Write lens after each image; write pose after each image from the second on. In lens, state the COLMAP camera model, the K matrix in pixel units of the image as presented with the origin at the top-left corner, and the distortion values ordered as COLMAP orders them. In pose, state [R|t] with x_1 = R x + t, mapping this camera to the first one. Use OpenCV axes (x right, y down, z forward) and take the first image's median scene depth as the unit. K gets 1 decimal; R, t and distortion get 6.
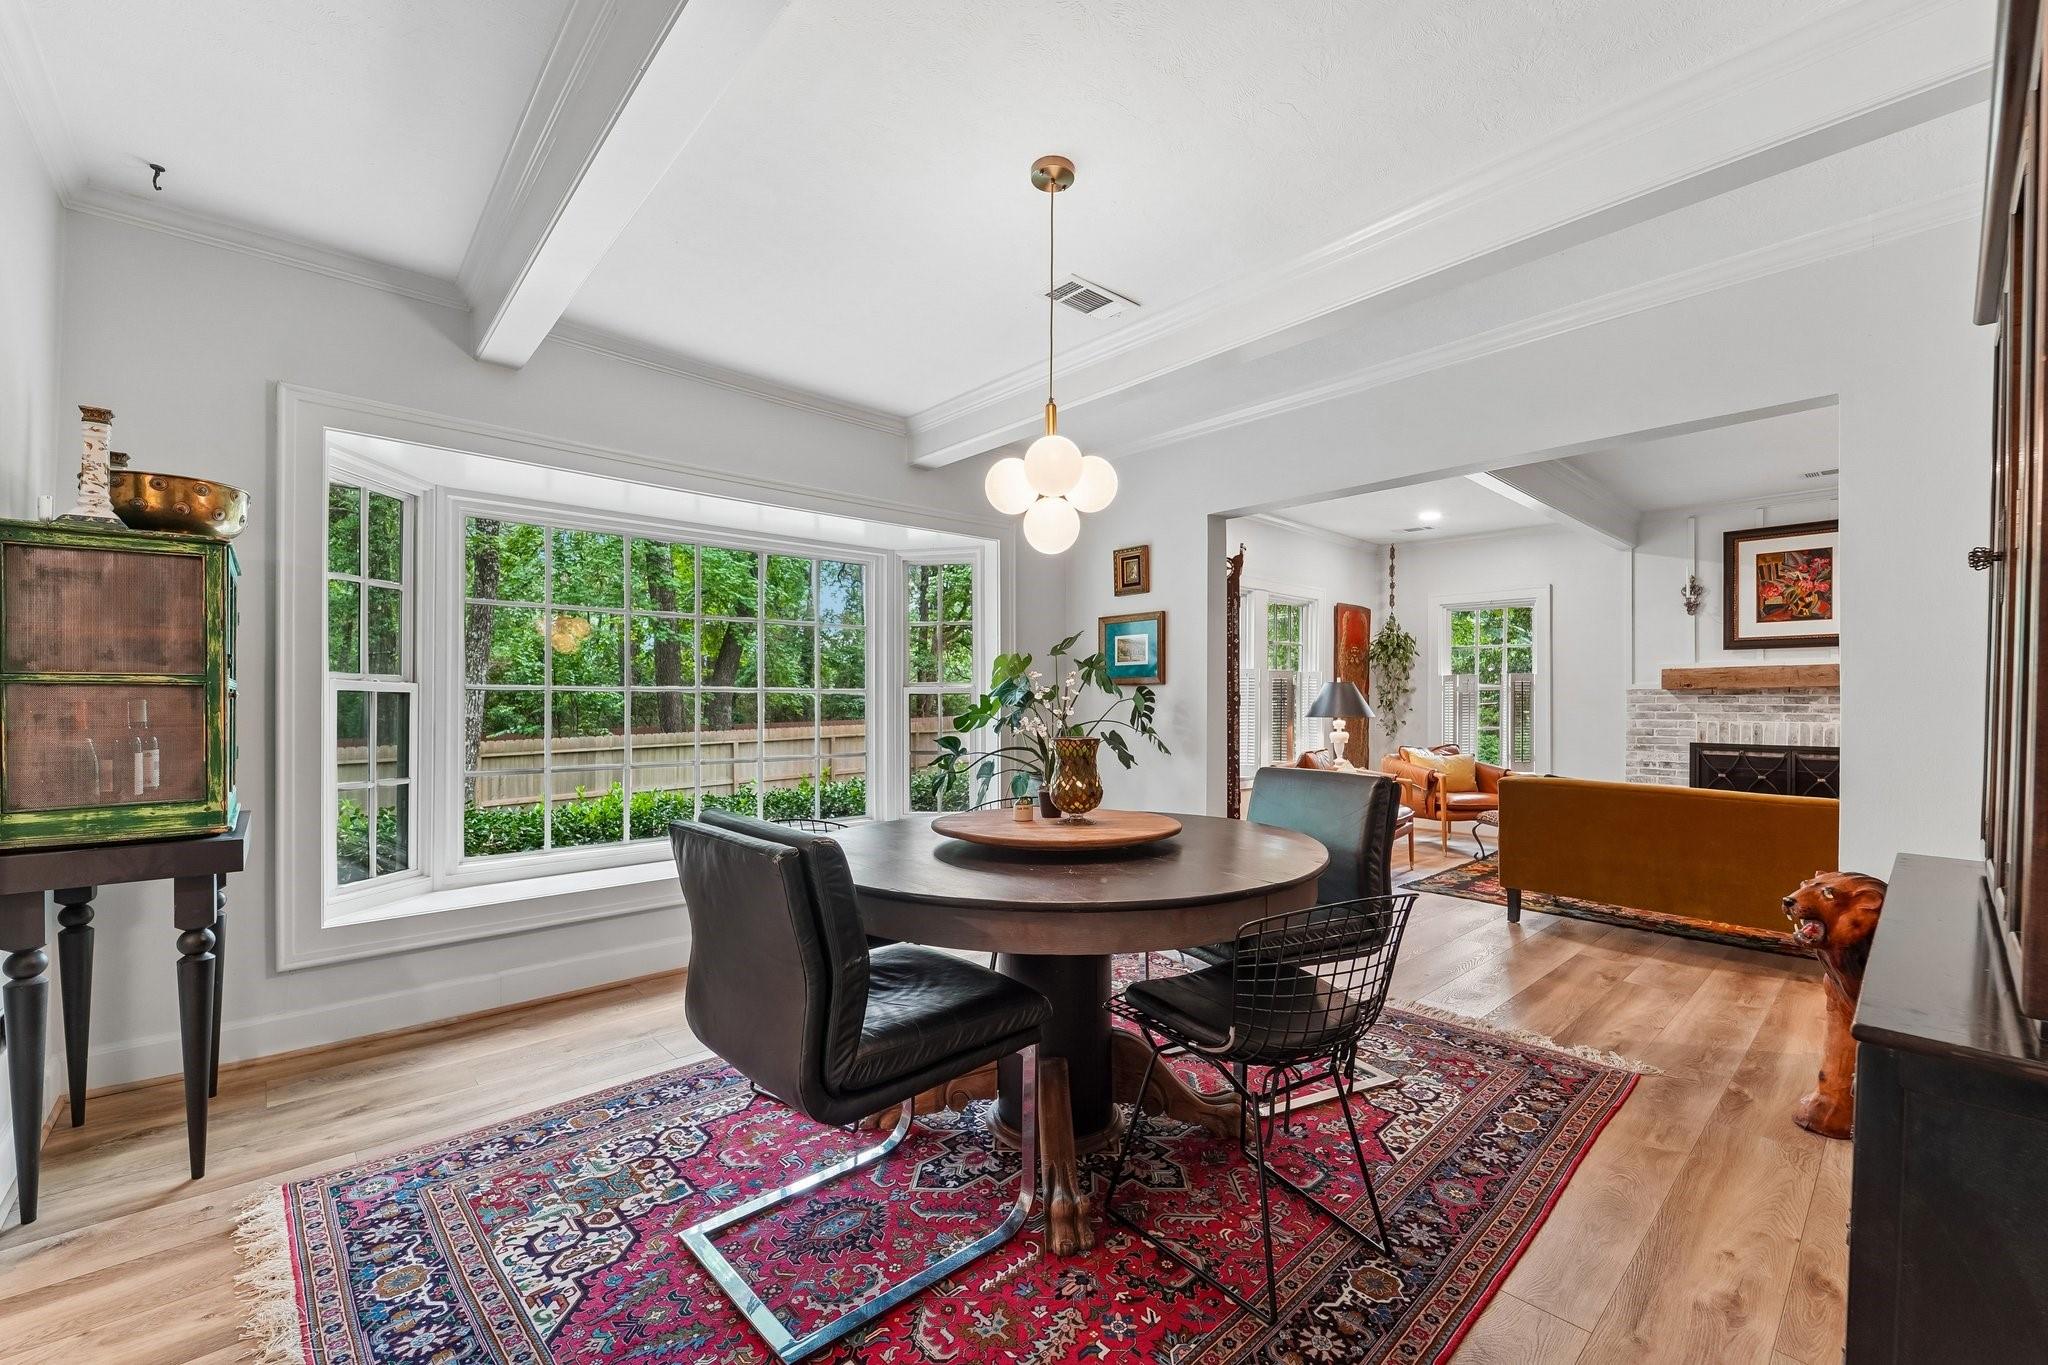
lens RADIAL K [[836.8, 0, 1018.9], [0, 836.8, 697.1], [0, 0, 1]] dist [-0.000189, -0.006032]
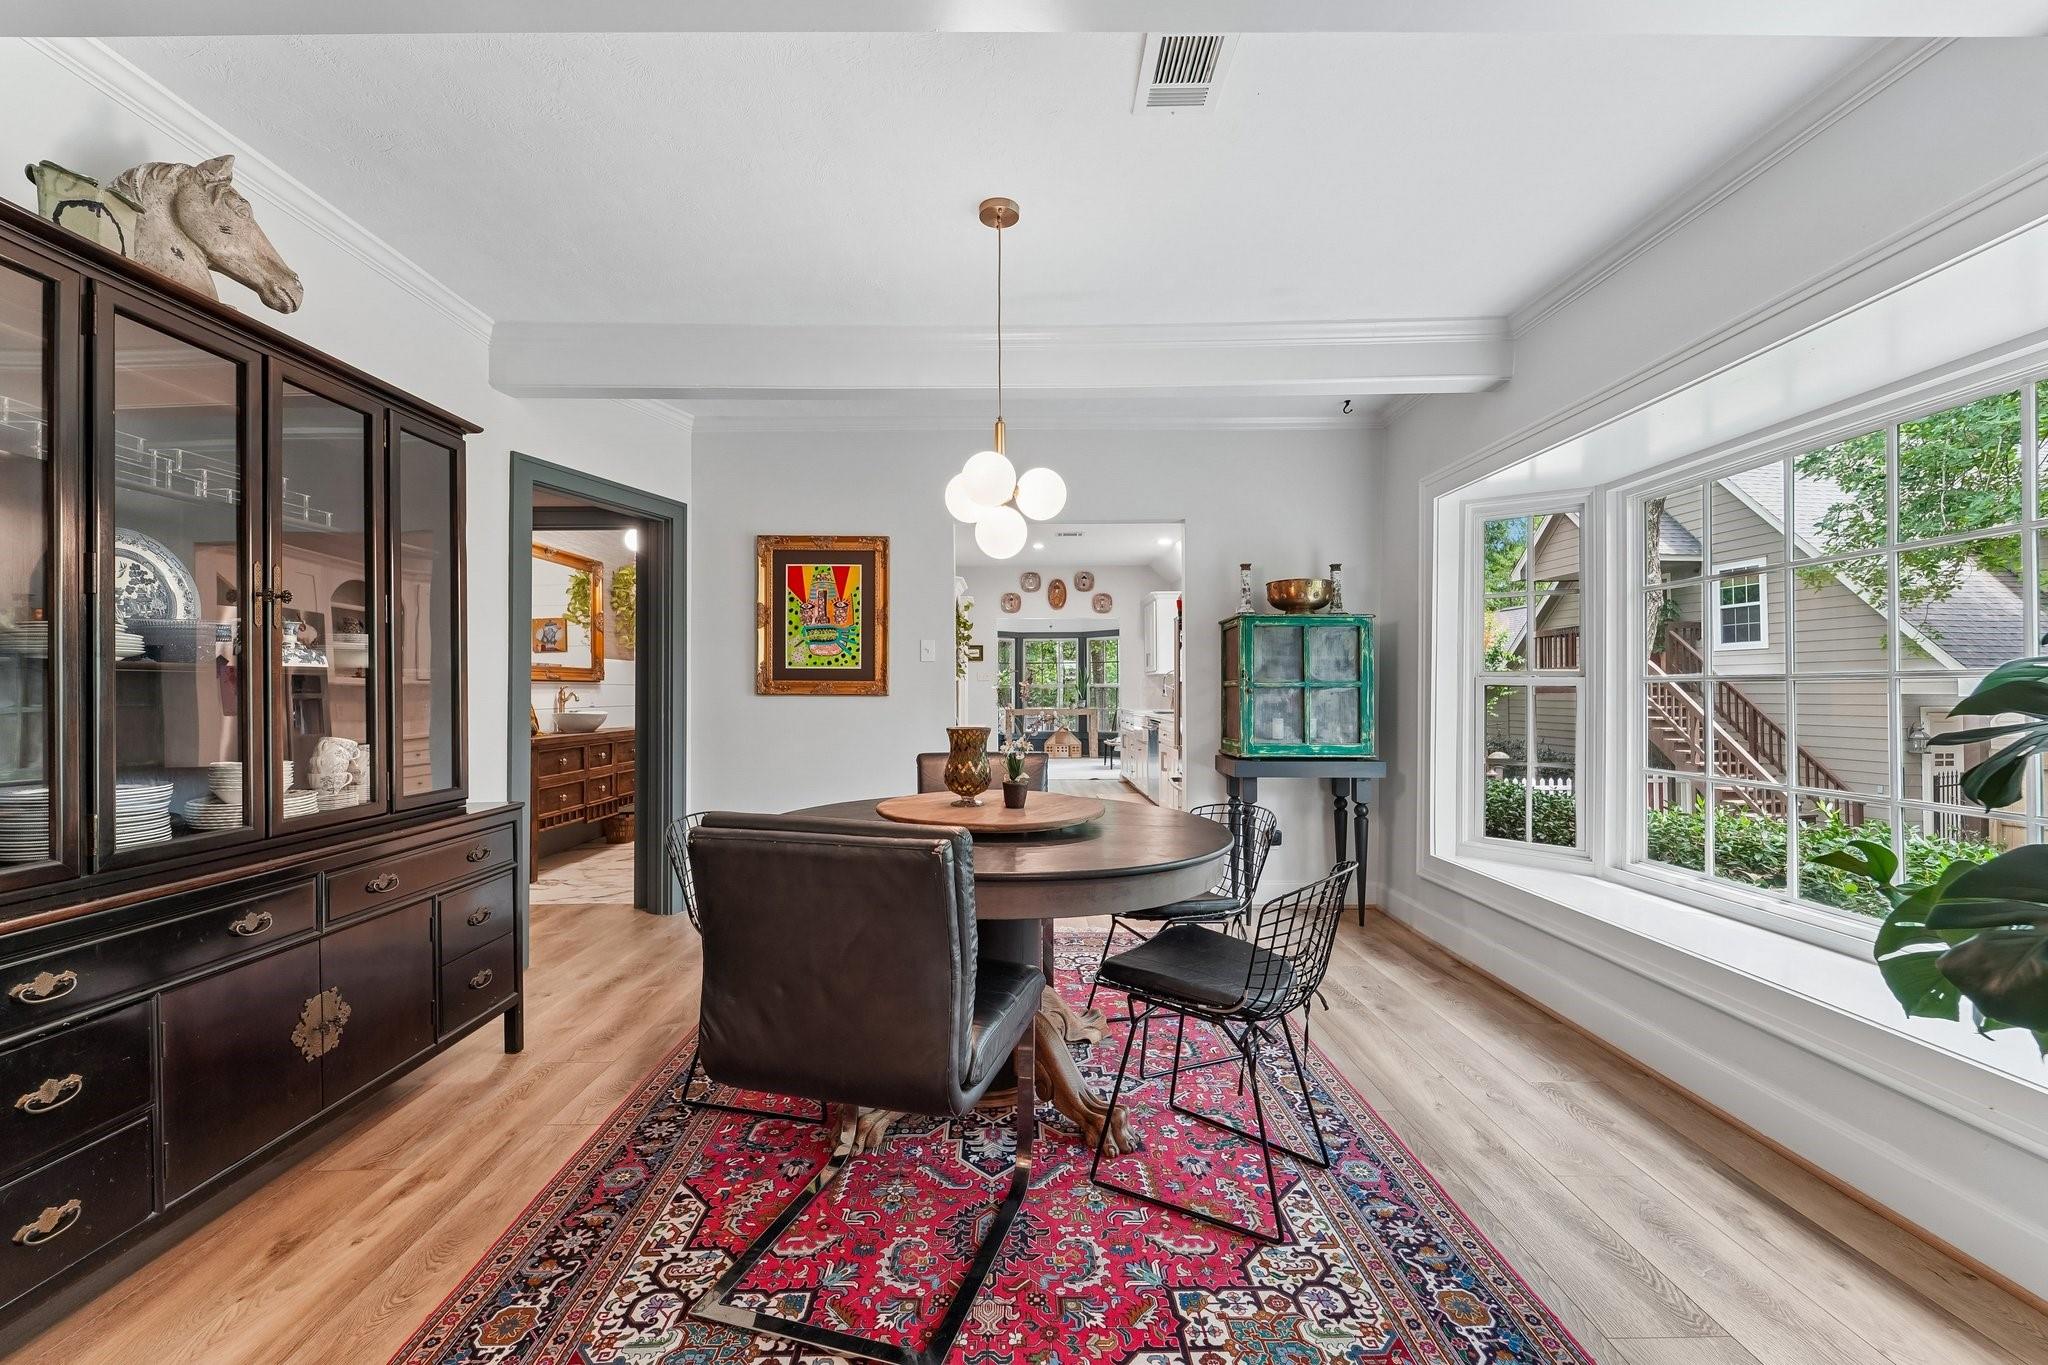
lens RADIAL K [[836.8, 0, 1021.7], [0, 836.8, 692.8], [0, 0, 1]] dist [-0.000189, -0.006032]
pose [[-0.668511, 0.000280, -0.743702, 0.834215], [0.004806, 0.999981, -0.003944, 0.008398], [0.743687, -0.006211, -0.668500, 1.783378]]
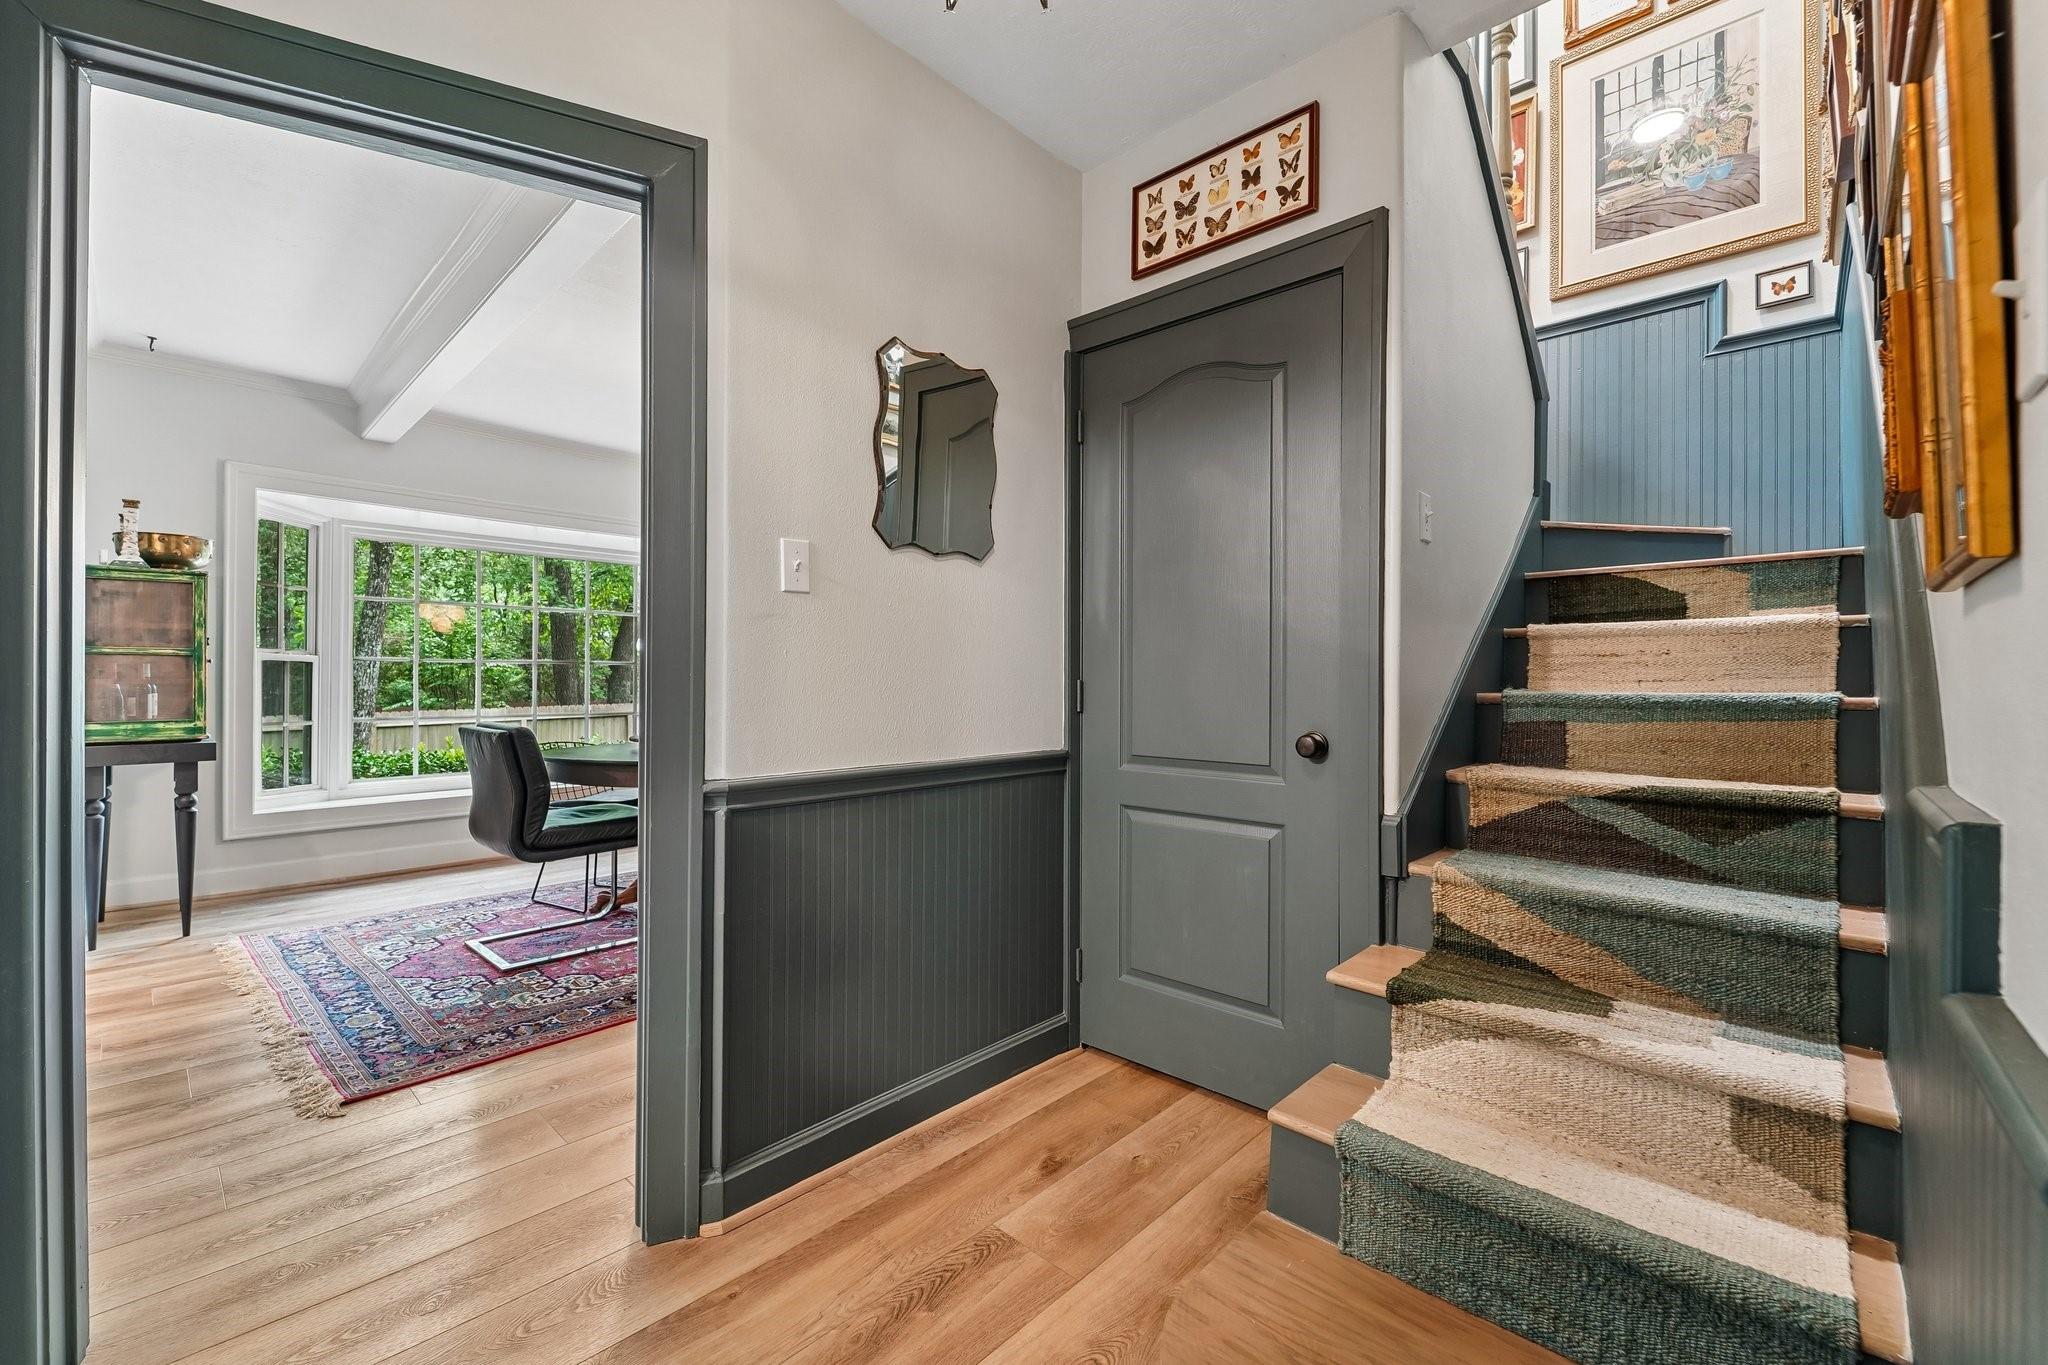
lens RADIAL K [[836.8, 0, 1030.2], [0, 836.8, 675.7], [0, 0, 1]] dist [-0.000189, -0.006032]
pose [[0.996050, 0.005359, 0.088631, 0.579659], [-0.005235, 0.999985, -0.001636, 0.020716], [-0.088638, 0.001165, 0.996063, -0.836056]]
